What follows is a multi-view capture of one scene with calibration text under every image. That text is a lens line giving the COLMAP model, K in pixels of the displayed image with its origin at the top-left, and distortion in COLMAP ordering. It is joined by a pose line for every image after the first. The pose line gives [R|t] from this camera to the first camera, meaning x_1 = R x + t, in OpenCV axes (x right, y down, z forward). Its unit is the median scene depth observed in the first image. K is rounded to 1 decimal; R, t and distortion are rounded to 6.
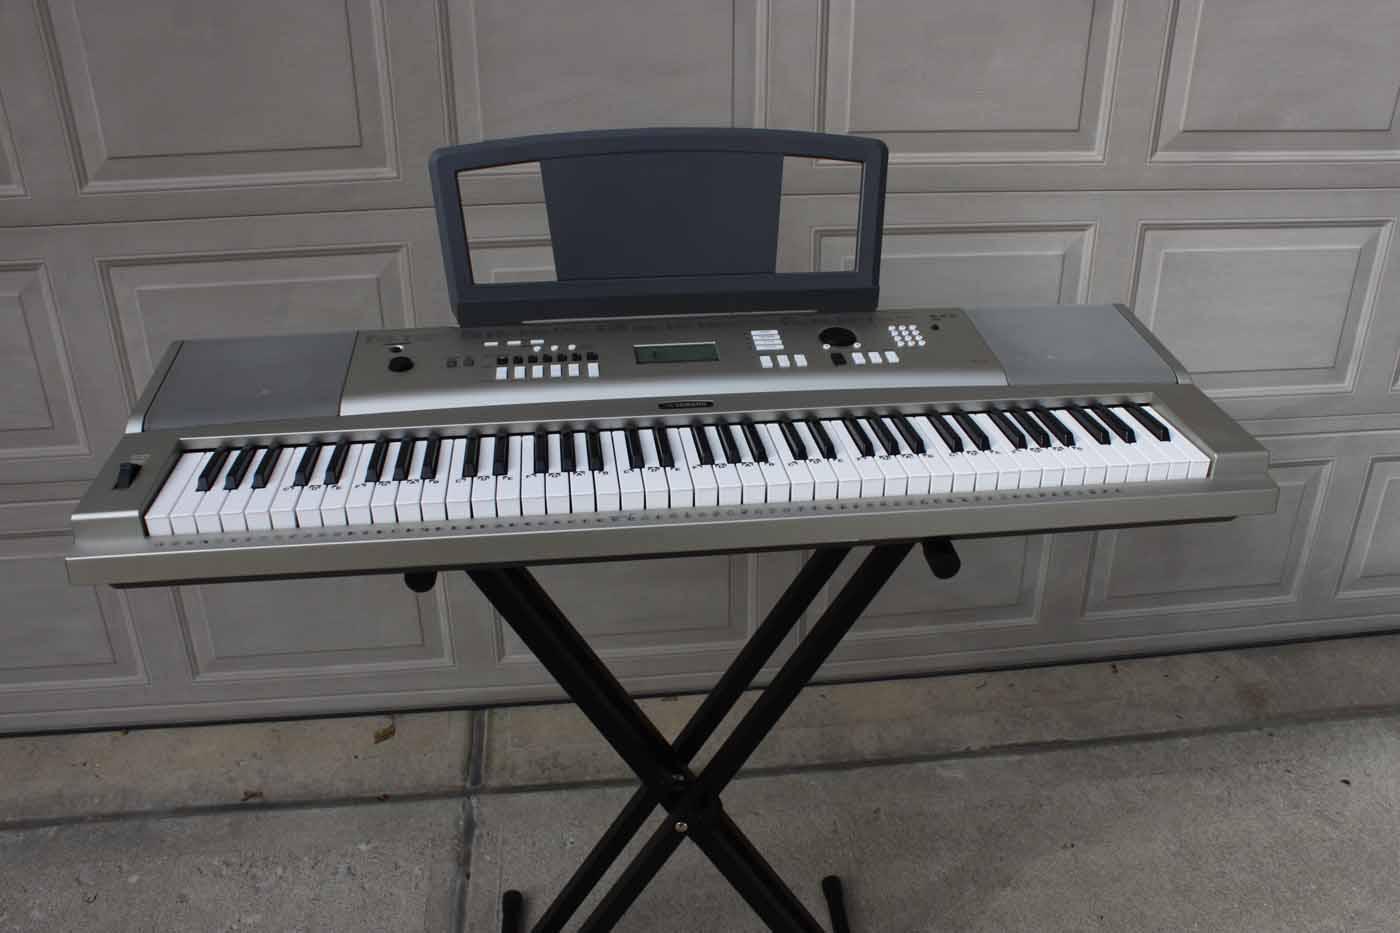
lens RADIAL K [[1151.3, 0, 700.0], [0, 1151.3, 466.5], [0, 0, 1]] dist [-0.163505, 0.135506]
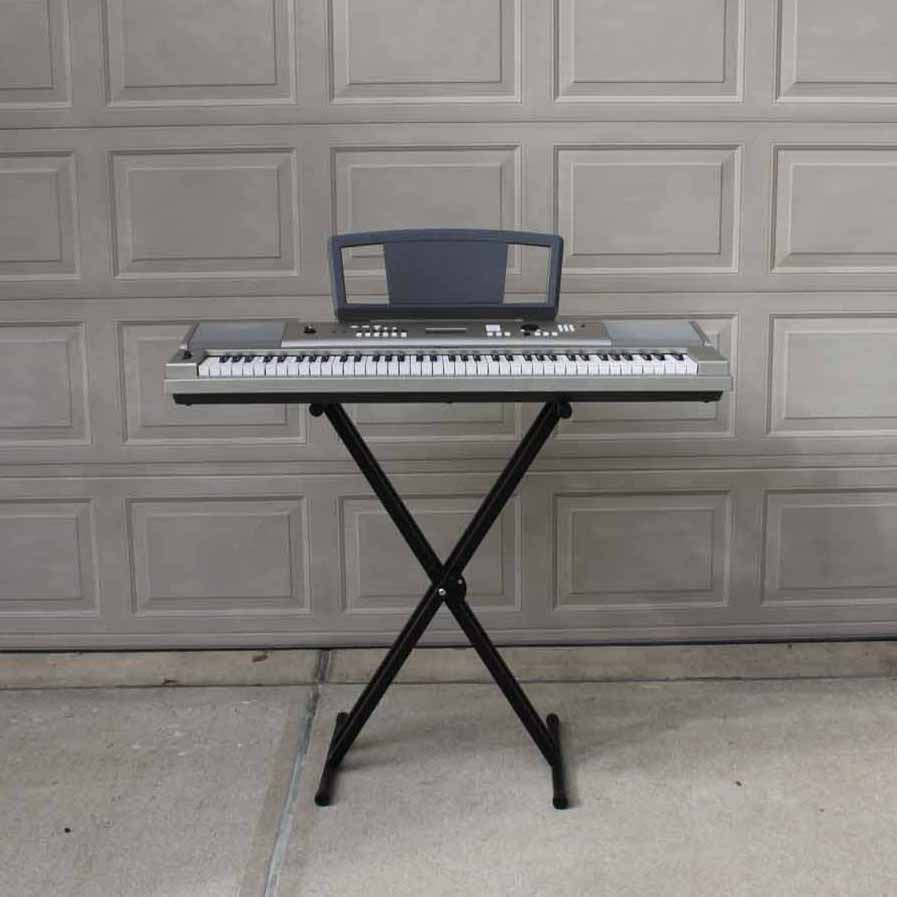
lens RADIAL K [[1327.5, 0, 448.5], [0, 1327.5, 448.5], [0, 0, 1]] dist [-0.126708, -0.046230]
pose [[0.995098, 0.016074, -0.097581, 0.148537], [-0.038702, 0.971303, -0.234677, 0.449227], [0.091008, 0.237303, 0.967163, -0.828686]]
